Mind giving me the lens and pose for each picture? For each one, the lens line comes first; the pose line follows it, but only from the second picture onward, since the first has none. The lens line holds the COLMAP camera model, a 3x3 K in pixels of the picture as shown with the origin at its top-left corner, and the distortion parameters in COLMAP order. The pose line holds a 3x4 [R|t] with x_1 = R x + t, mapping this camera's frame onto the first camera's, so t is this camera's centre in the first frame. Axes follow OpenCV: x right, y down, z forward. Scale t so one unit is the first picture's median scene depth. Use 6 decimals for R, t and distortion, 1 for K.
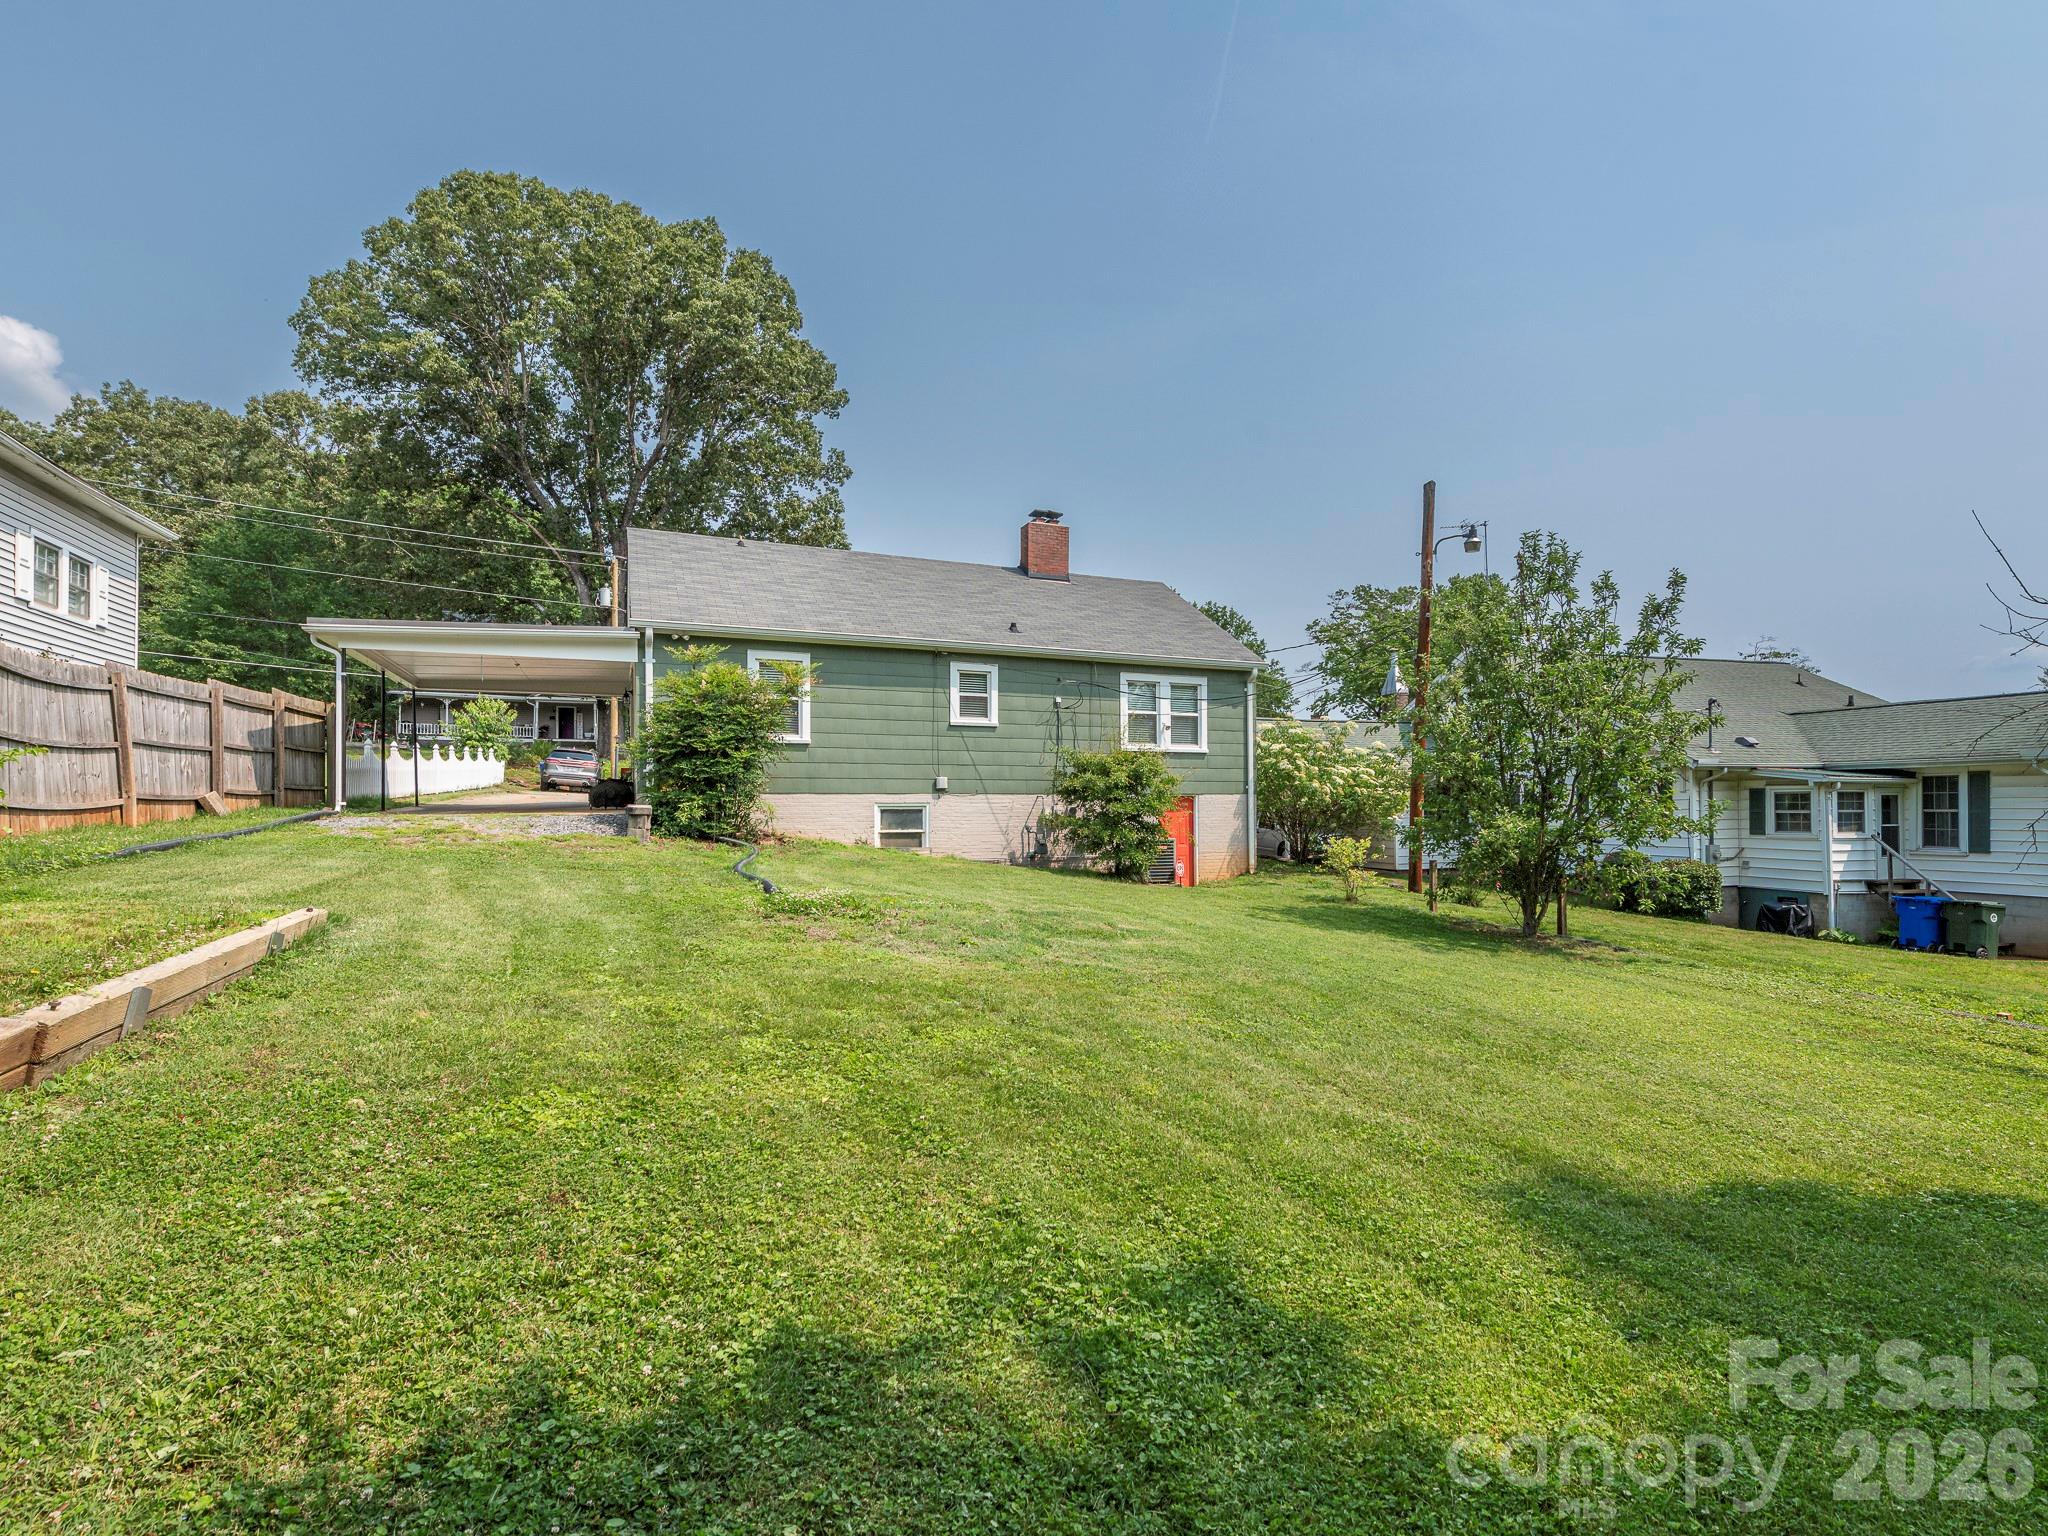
lens RADIAL K [[974.0, 0, 1019.4], [0, 974.0, 773.2], [0, 0, 1]] dist [0.008373, -0.001055]
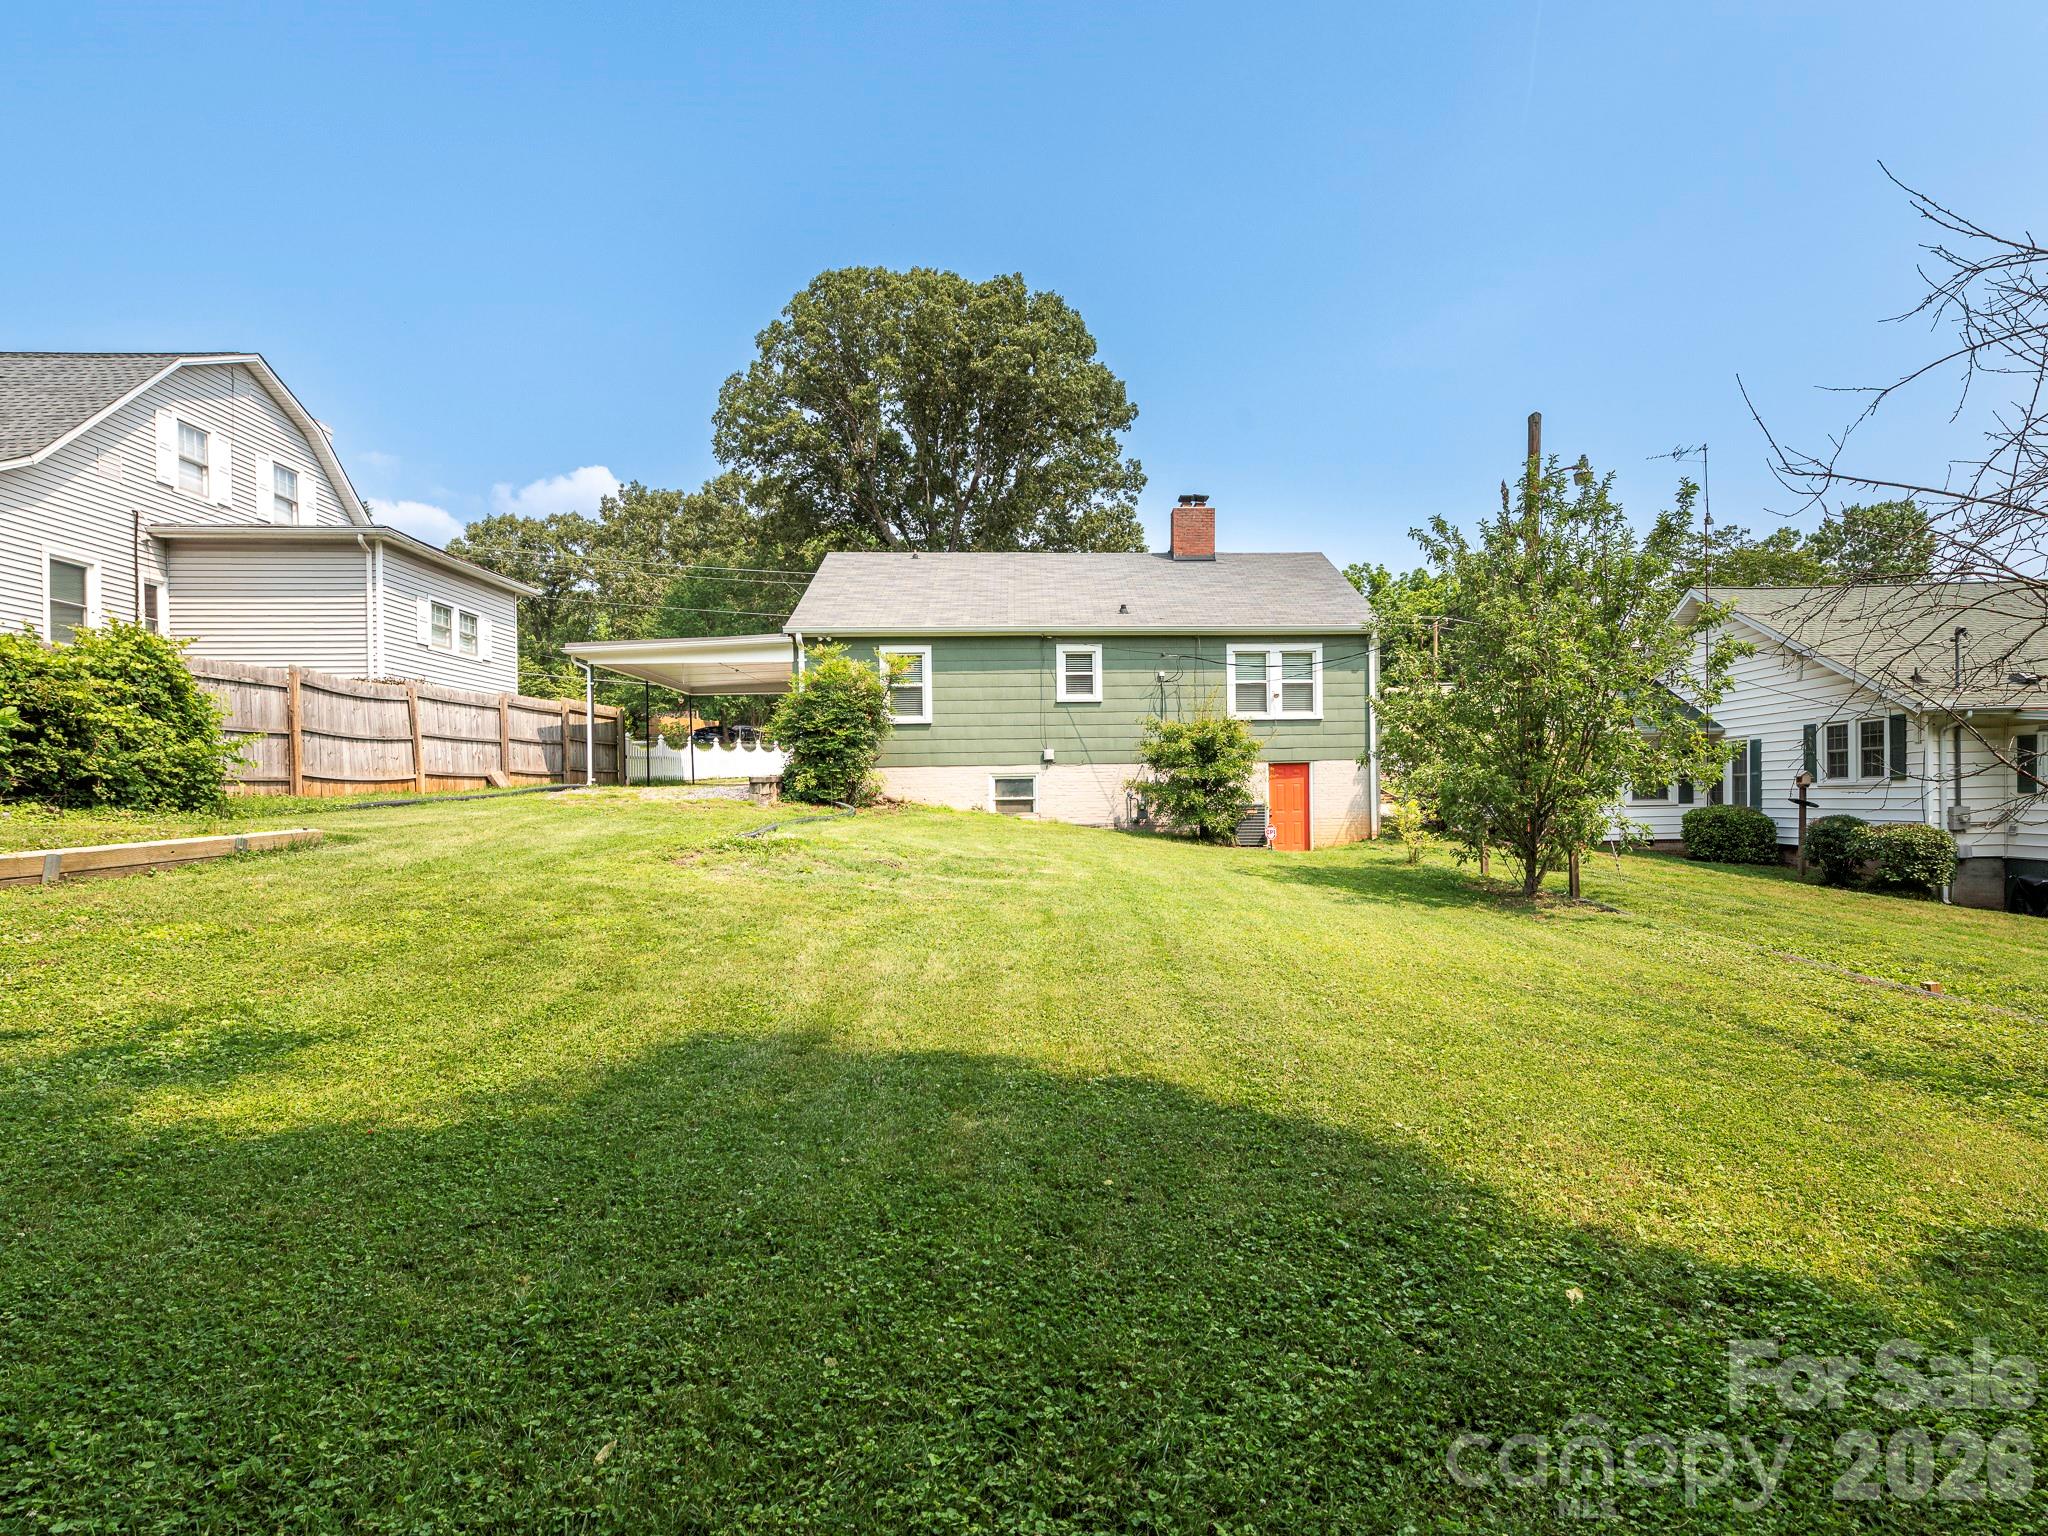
lens RADIAL K [[908.8, 0, 1017.9], [0, 908.8, 773.3], [0, 0, 1]] dist [0.013311, -0.002205]
pose [[0.939692, -0.019552, -0.341463, 0.243454], [0.024345, 0.999656, 0.009758, 0.020440], [0.341155, -0.017483, 0.939844, 0.014711]]
